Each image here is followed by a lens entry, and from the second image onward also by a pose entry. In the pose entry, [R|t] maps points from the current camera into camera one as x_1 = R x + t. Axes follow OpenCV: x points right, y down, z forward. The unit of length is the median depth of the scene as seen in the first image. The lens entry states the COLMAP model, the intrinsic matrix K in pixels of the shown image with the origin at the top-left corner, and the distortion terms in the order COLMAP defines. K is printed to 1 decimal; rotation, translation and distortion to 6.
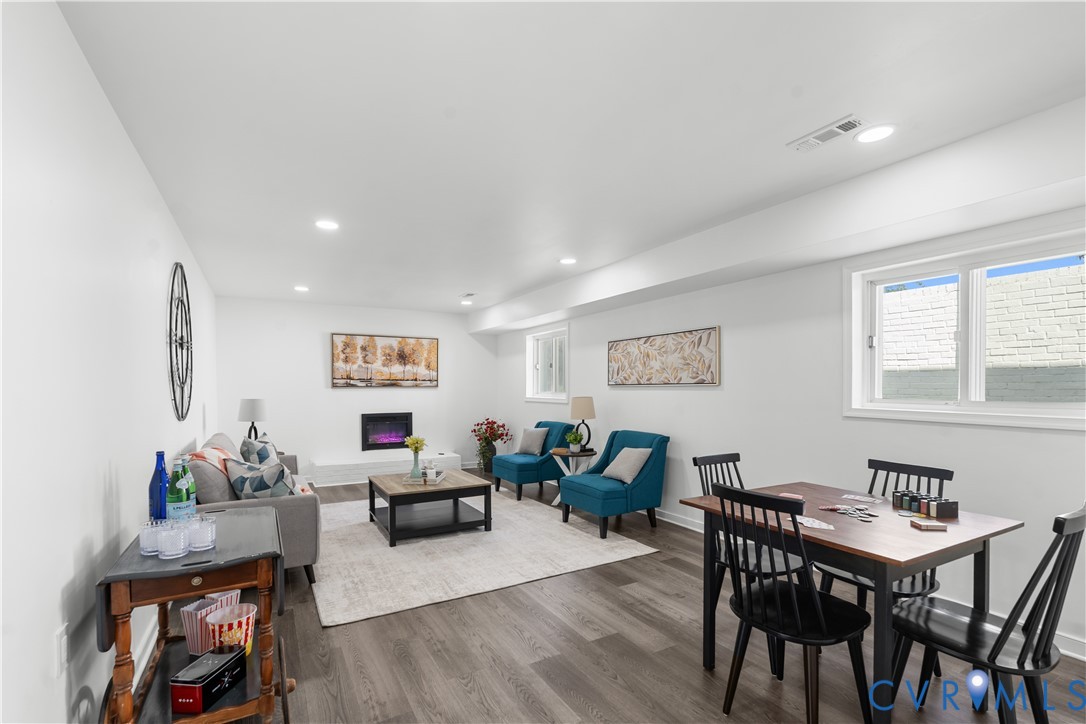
lens RADIAL K [[498.9, 0, 546.5], [0, 498.9, 410.9], [0, 0, 1]] dist [0.012260, 0.000199]
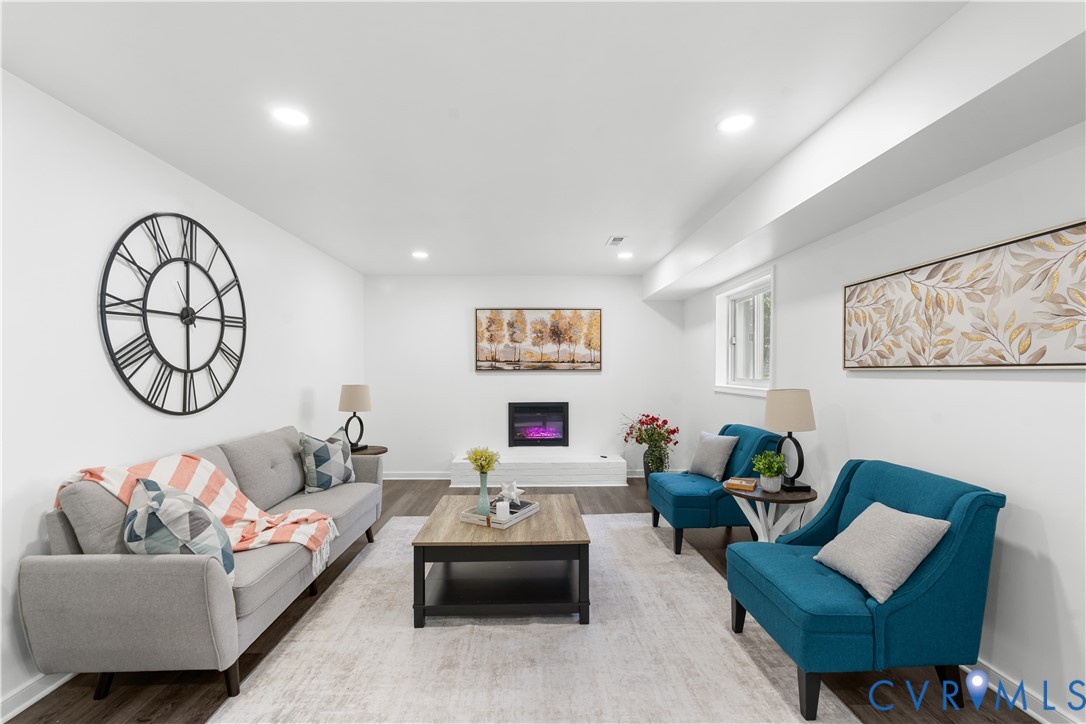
lens RADIAL K [[484.5, 0, 543.5], [0, 484.5, 376.8], [0, 0, 1]] dist [-0.004263, 0.000144]
pose [[0.881947, 0.007094, -0.471296, 0.084544], [-0.022664, 0.999368, -0.027369, -0.021330], [0.470804, 0.034820, 0.881550, 0.400416]]
